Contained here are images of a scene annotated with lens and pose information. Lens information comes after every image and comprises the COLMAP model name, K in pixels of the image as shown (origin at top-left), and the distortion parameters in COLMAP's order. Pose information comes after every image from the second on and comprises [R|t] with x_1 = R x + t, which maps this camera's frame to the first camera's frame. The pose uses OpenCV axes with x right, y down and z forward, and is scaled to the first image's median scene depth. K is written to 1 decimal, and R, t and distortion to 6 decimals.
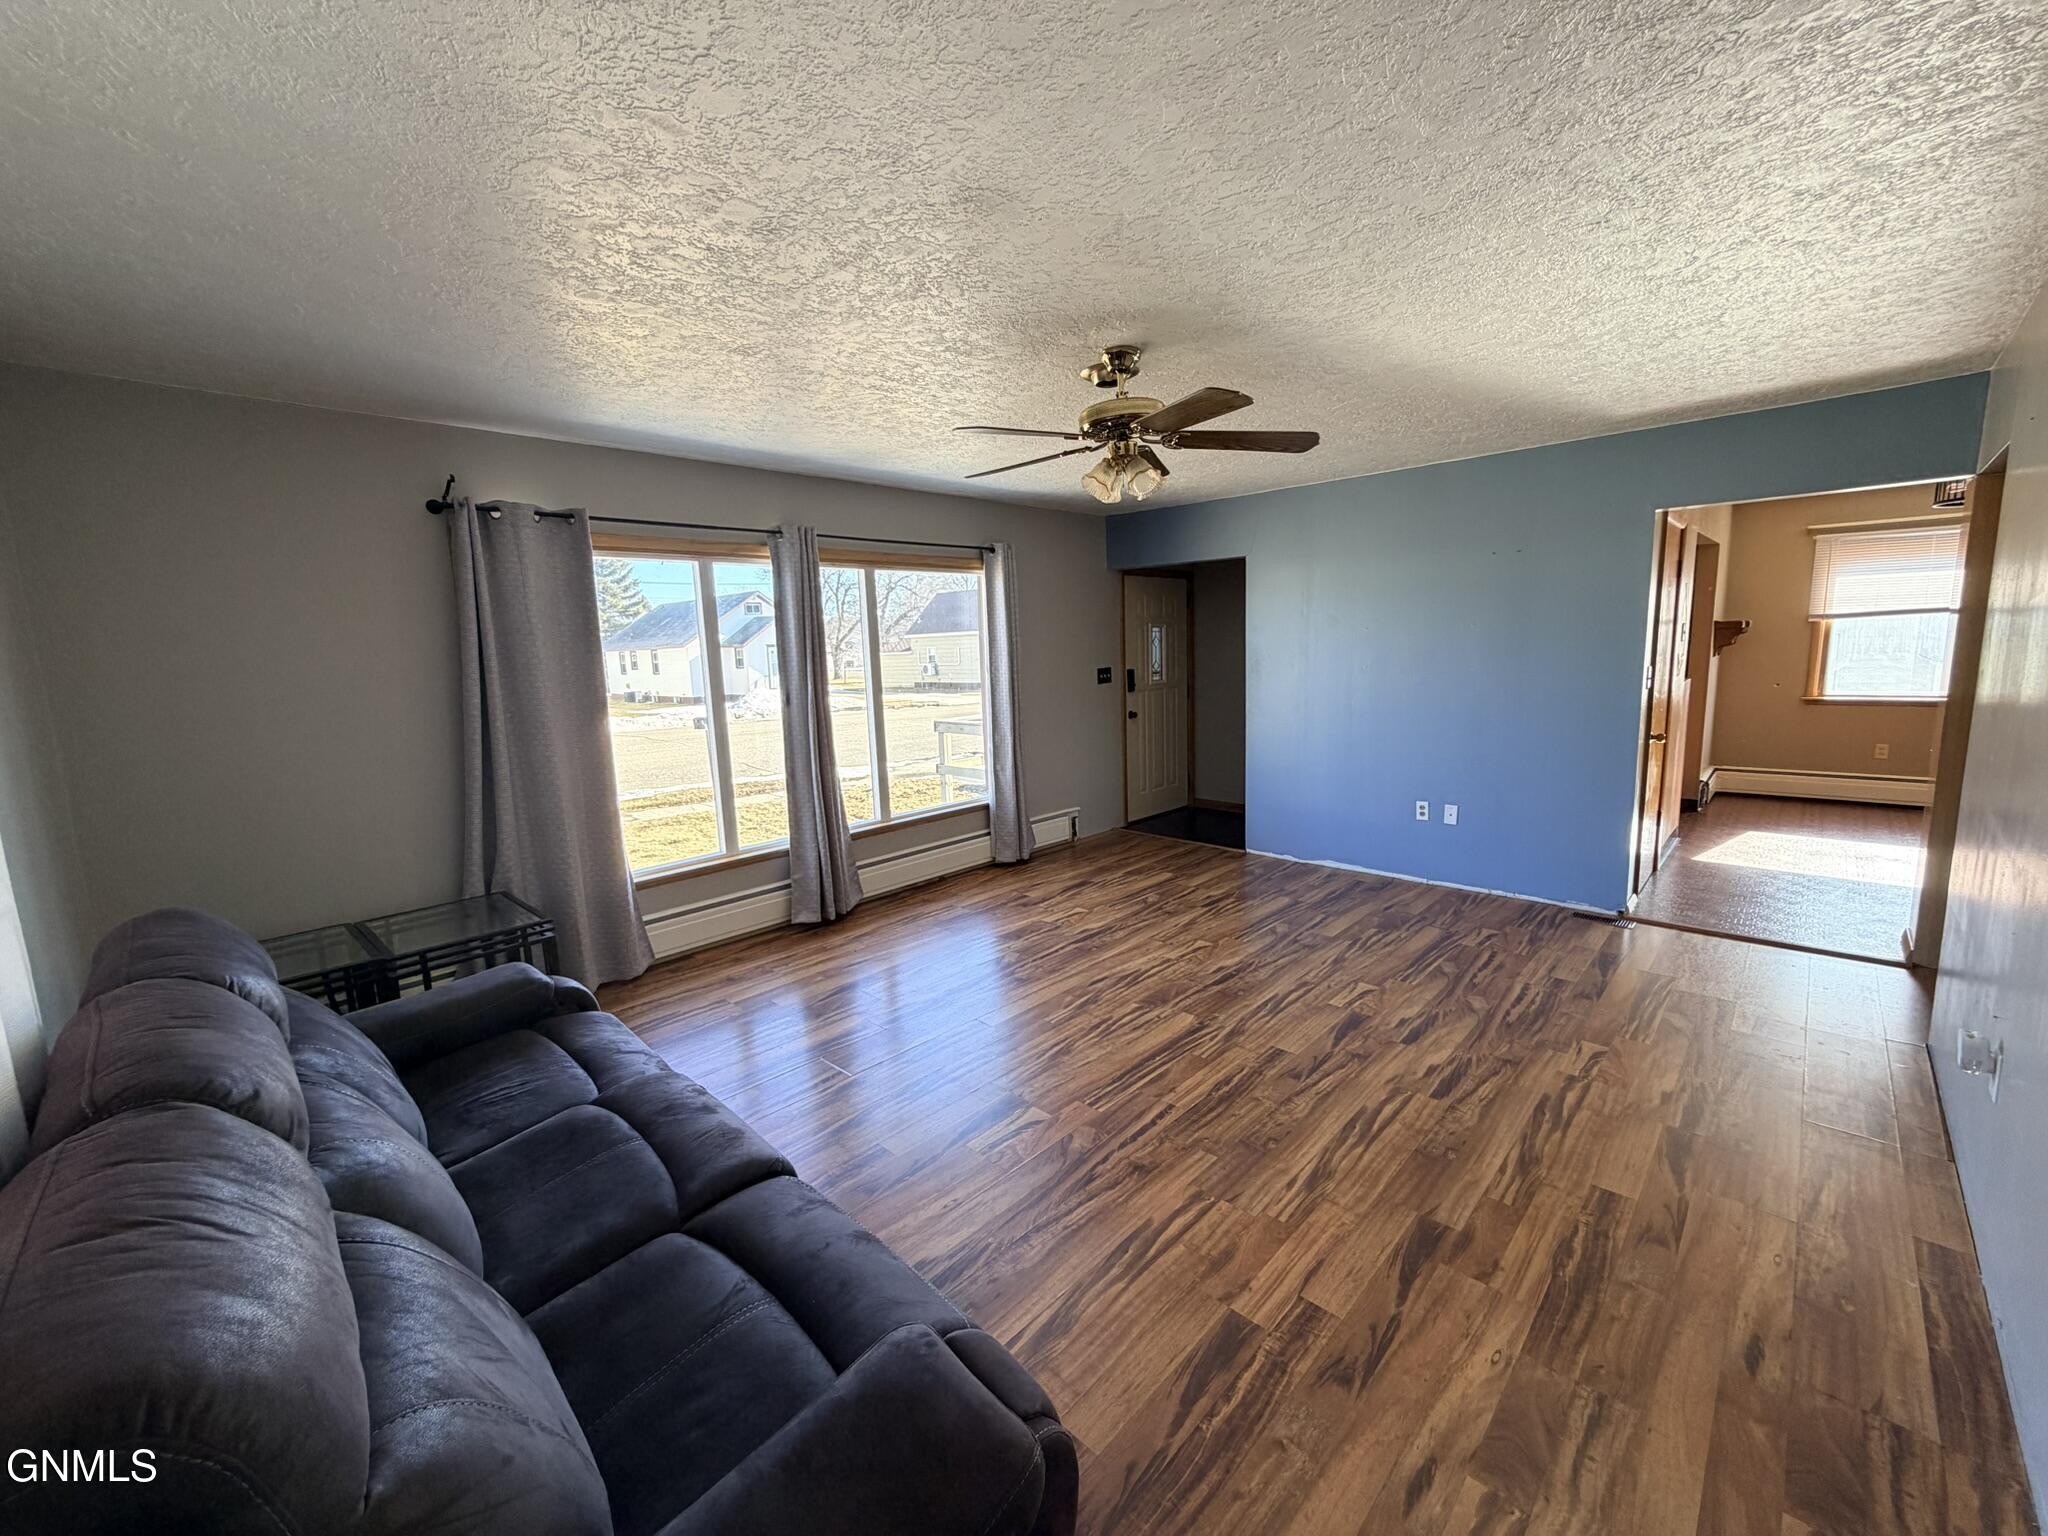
lens RADIAL K [[816.6, 0, 1024.0], [0, 816.6, 767.8], [0, 0, 1]] dist [0.001044, -0.000074]
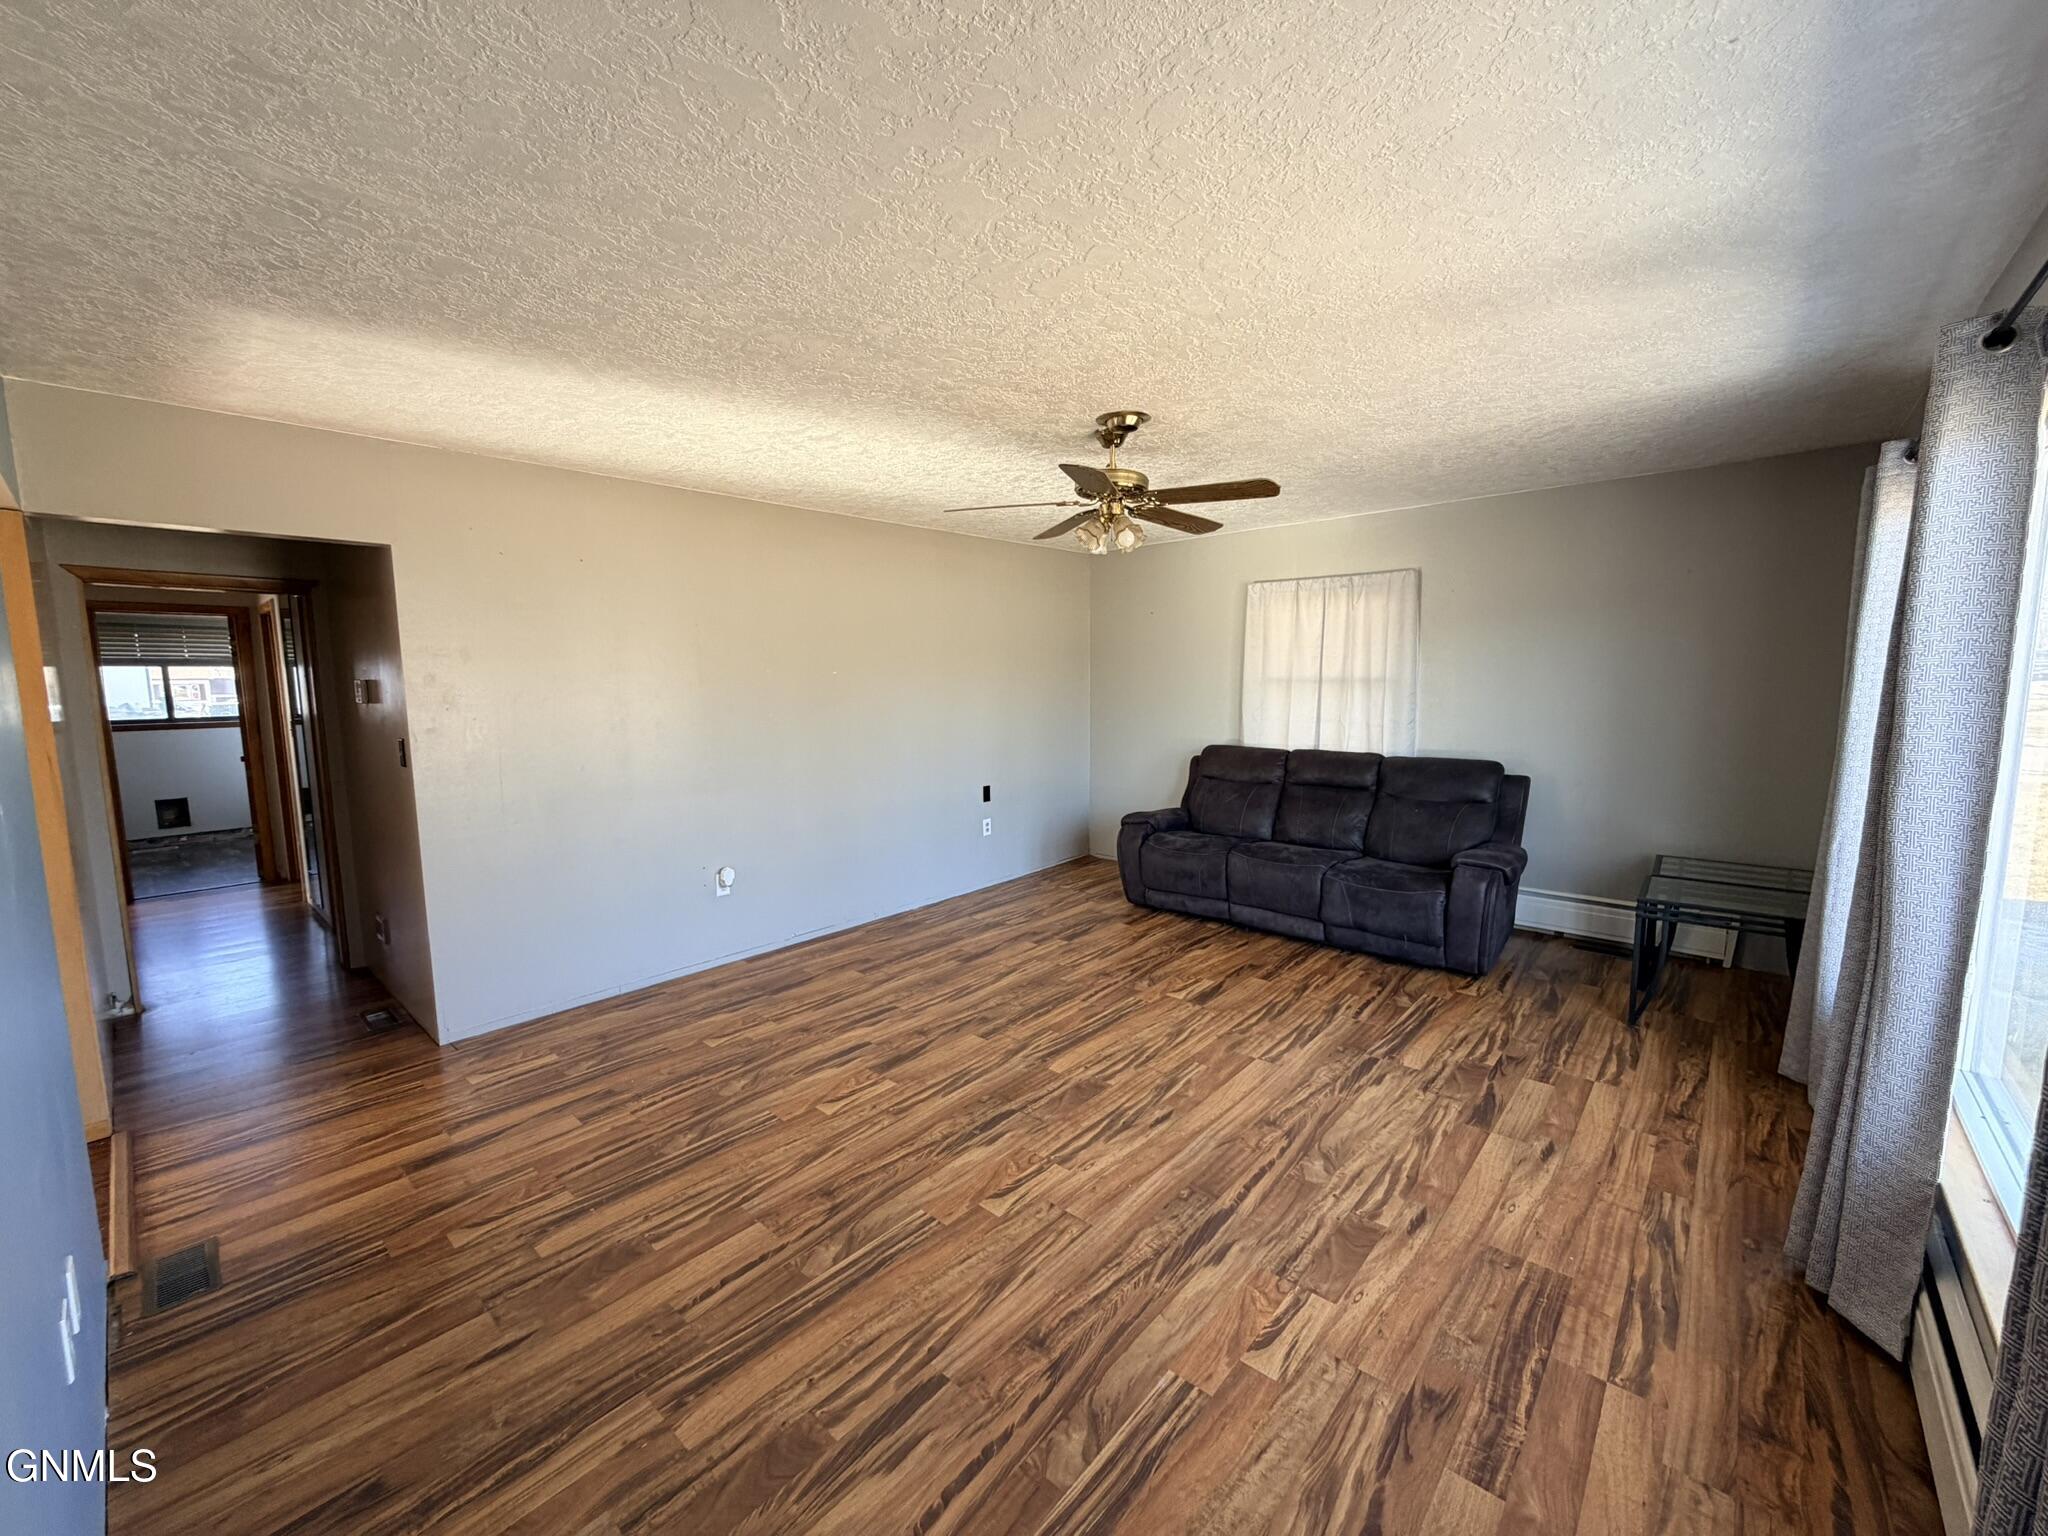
lens RADIAL K [[816.6, 0, 1029.0], [0, 816.6, 764.3], [0, 0, 1]] dist [0.001044, -0.000074]
pose [[-0.997523, 0.056133, -0.042386, 0.254693], [0.043462, 0.965686, 0.256051, -0.281626], [0.055305, 0.253574, -0.965734, 1.842752]]
